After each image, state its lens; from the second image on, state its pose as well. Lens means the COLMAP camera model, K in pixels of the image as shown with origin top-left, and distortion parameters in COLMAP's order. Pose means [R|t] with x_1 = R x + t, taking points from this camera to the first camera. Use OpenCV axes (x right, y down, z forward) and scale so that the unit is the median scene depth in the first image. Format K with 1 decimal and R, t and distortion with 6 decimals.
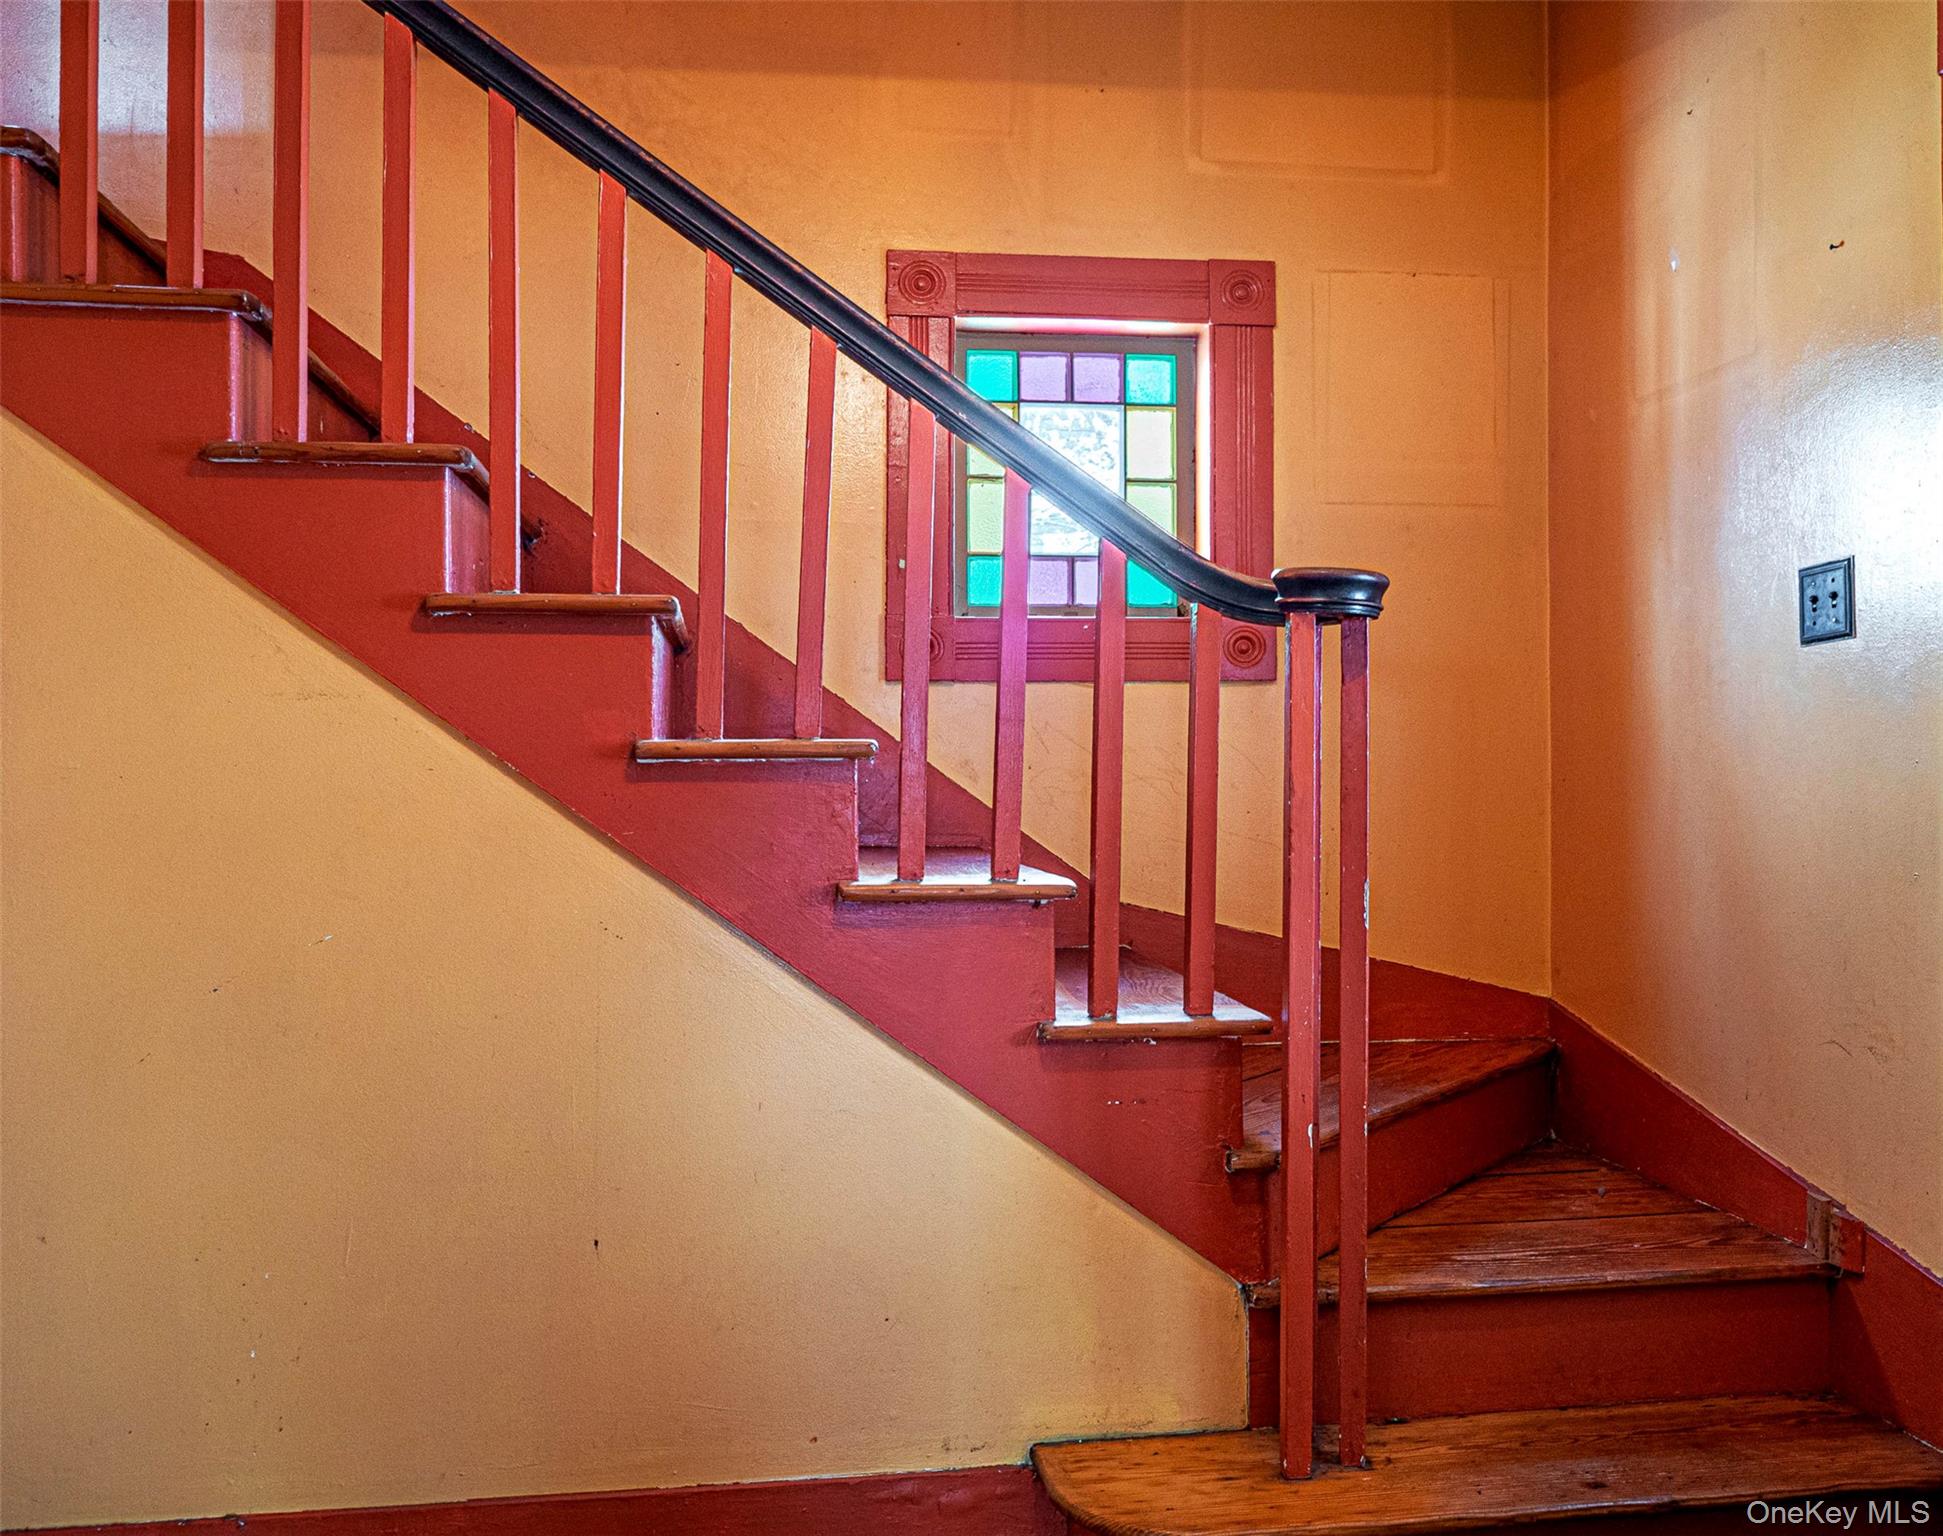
lens RADIAL K [[1875.3, 0, 964.5], [0, 1875.3, 776.9], [0, 0, 1]] dist [-0.028931, 0.000000]
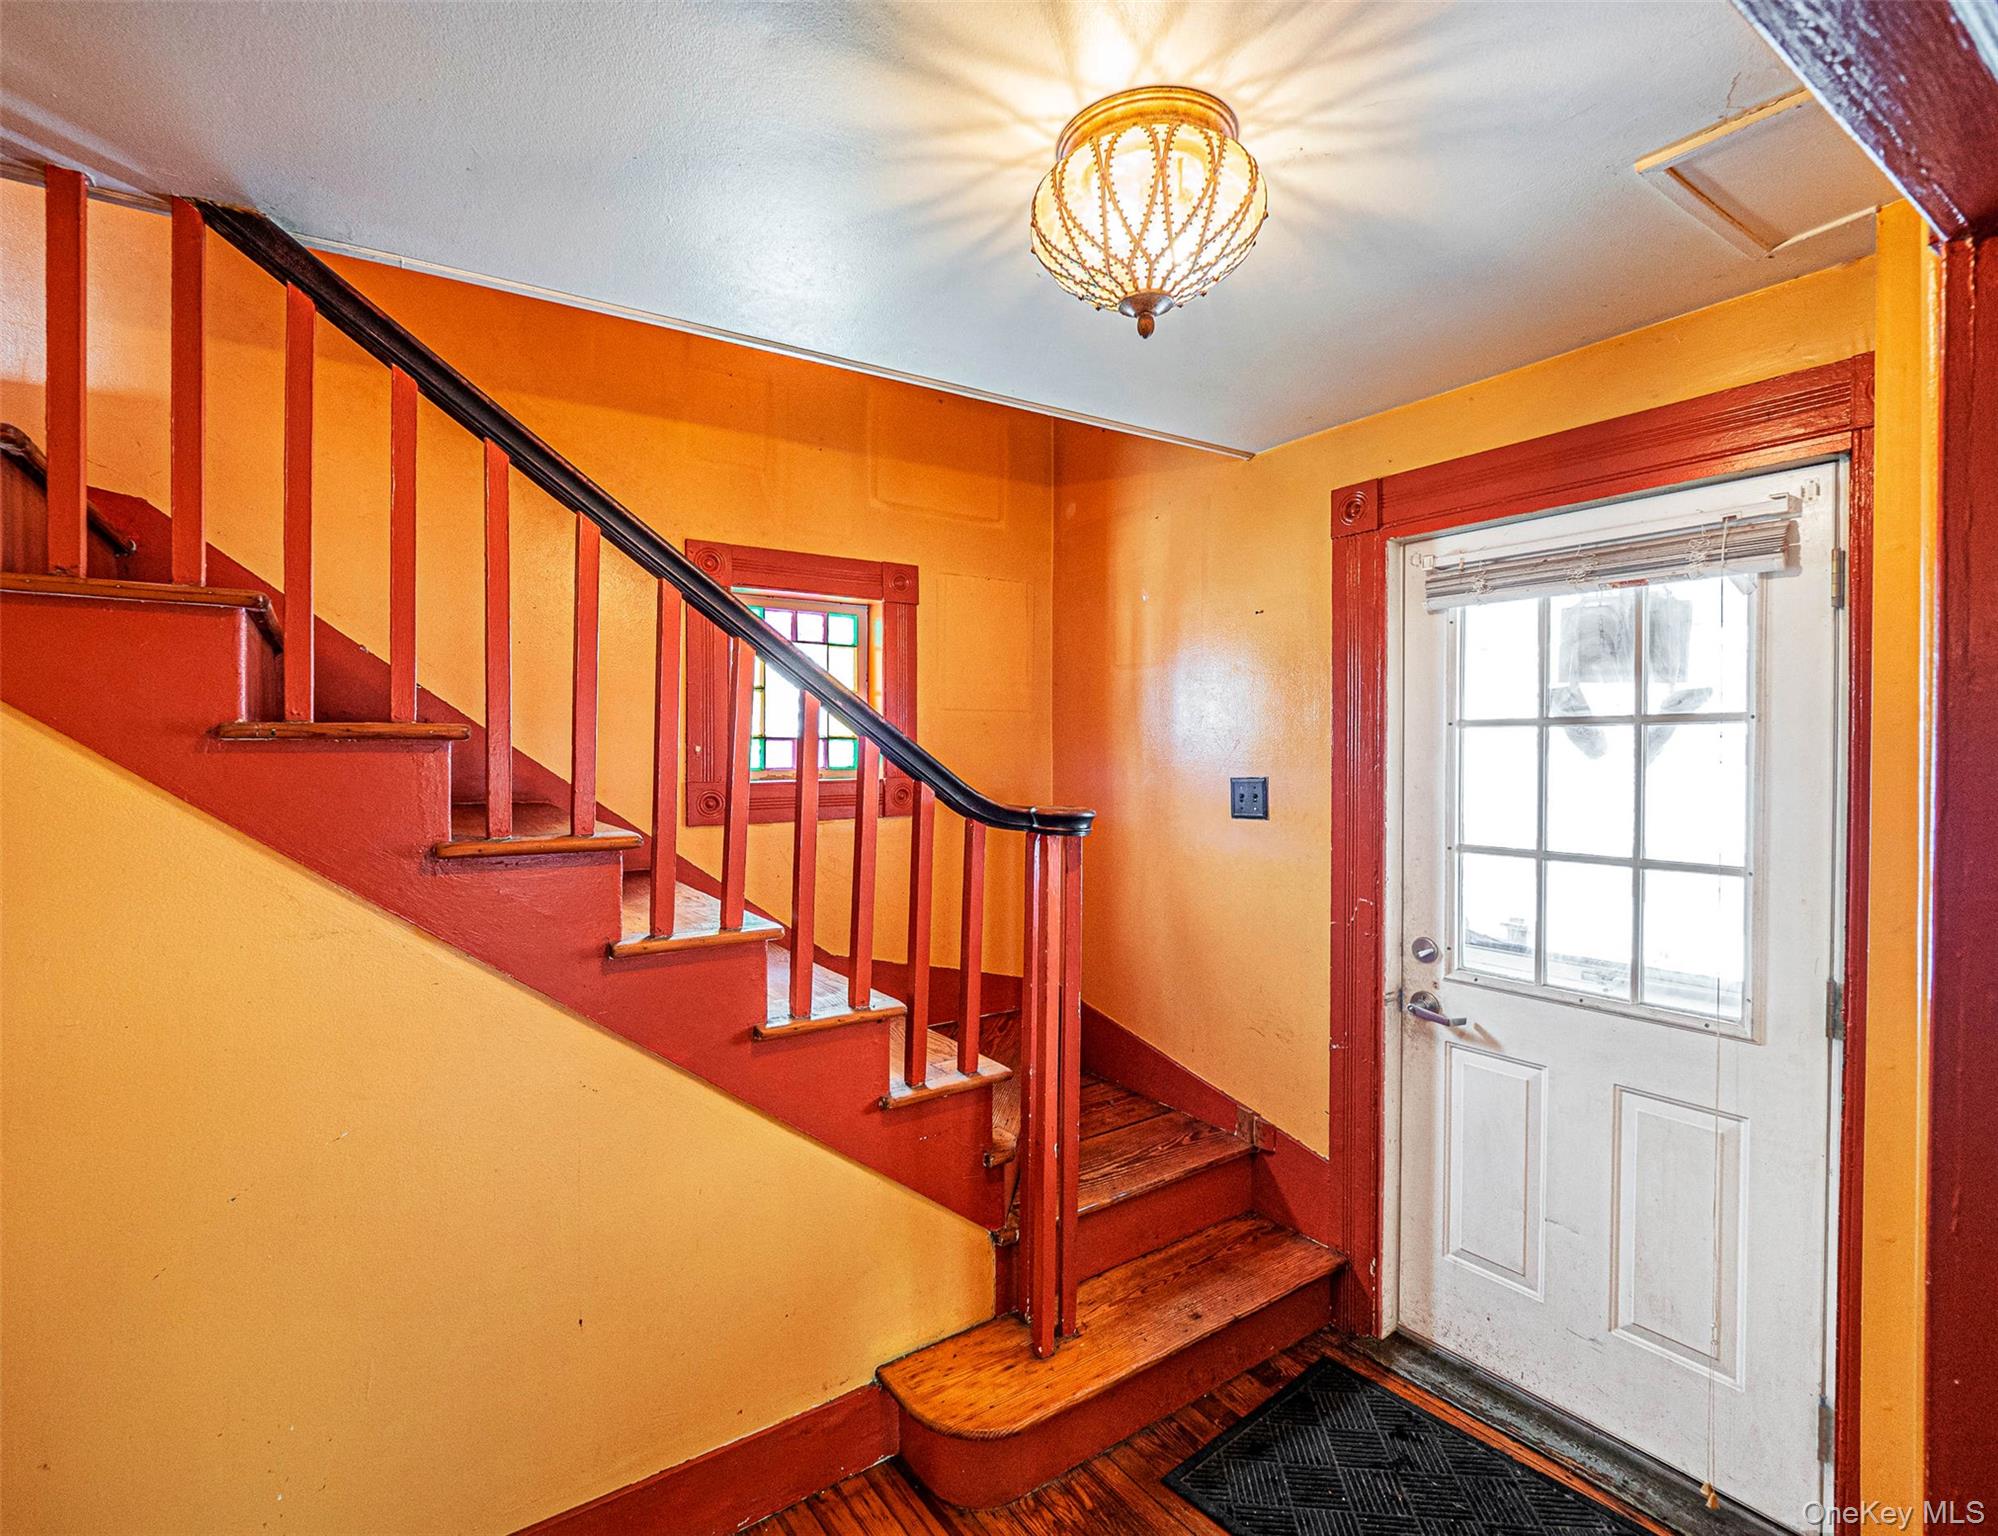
lens RADIAL K [[964.8, 0, 989.4], [0, 964.8, 759.6], [0, 0, 1]] dist [-0.015365, 0.000949]
pose [[0.892135, -0.003036, 0.451759, -0.210303], [-0.007319, 0.999749, 0.021171, -0.145331], [-0.451710, -0.022193, 0.891889, 0.228522]]
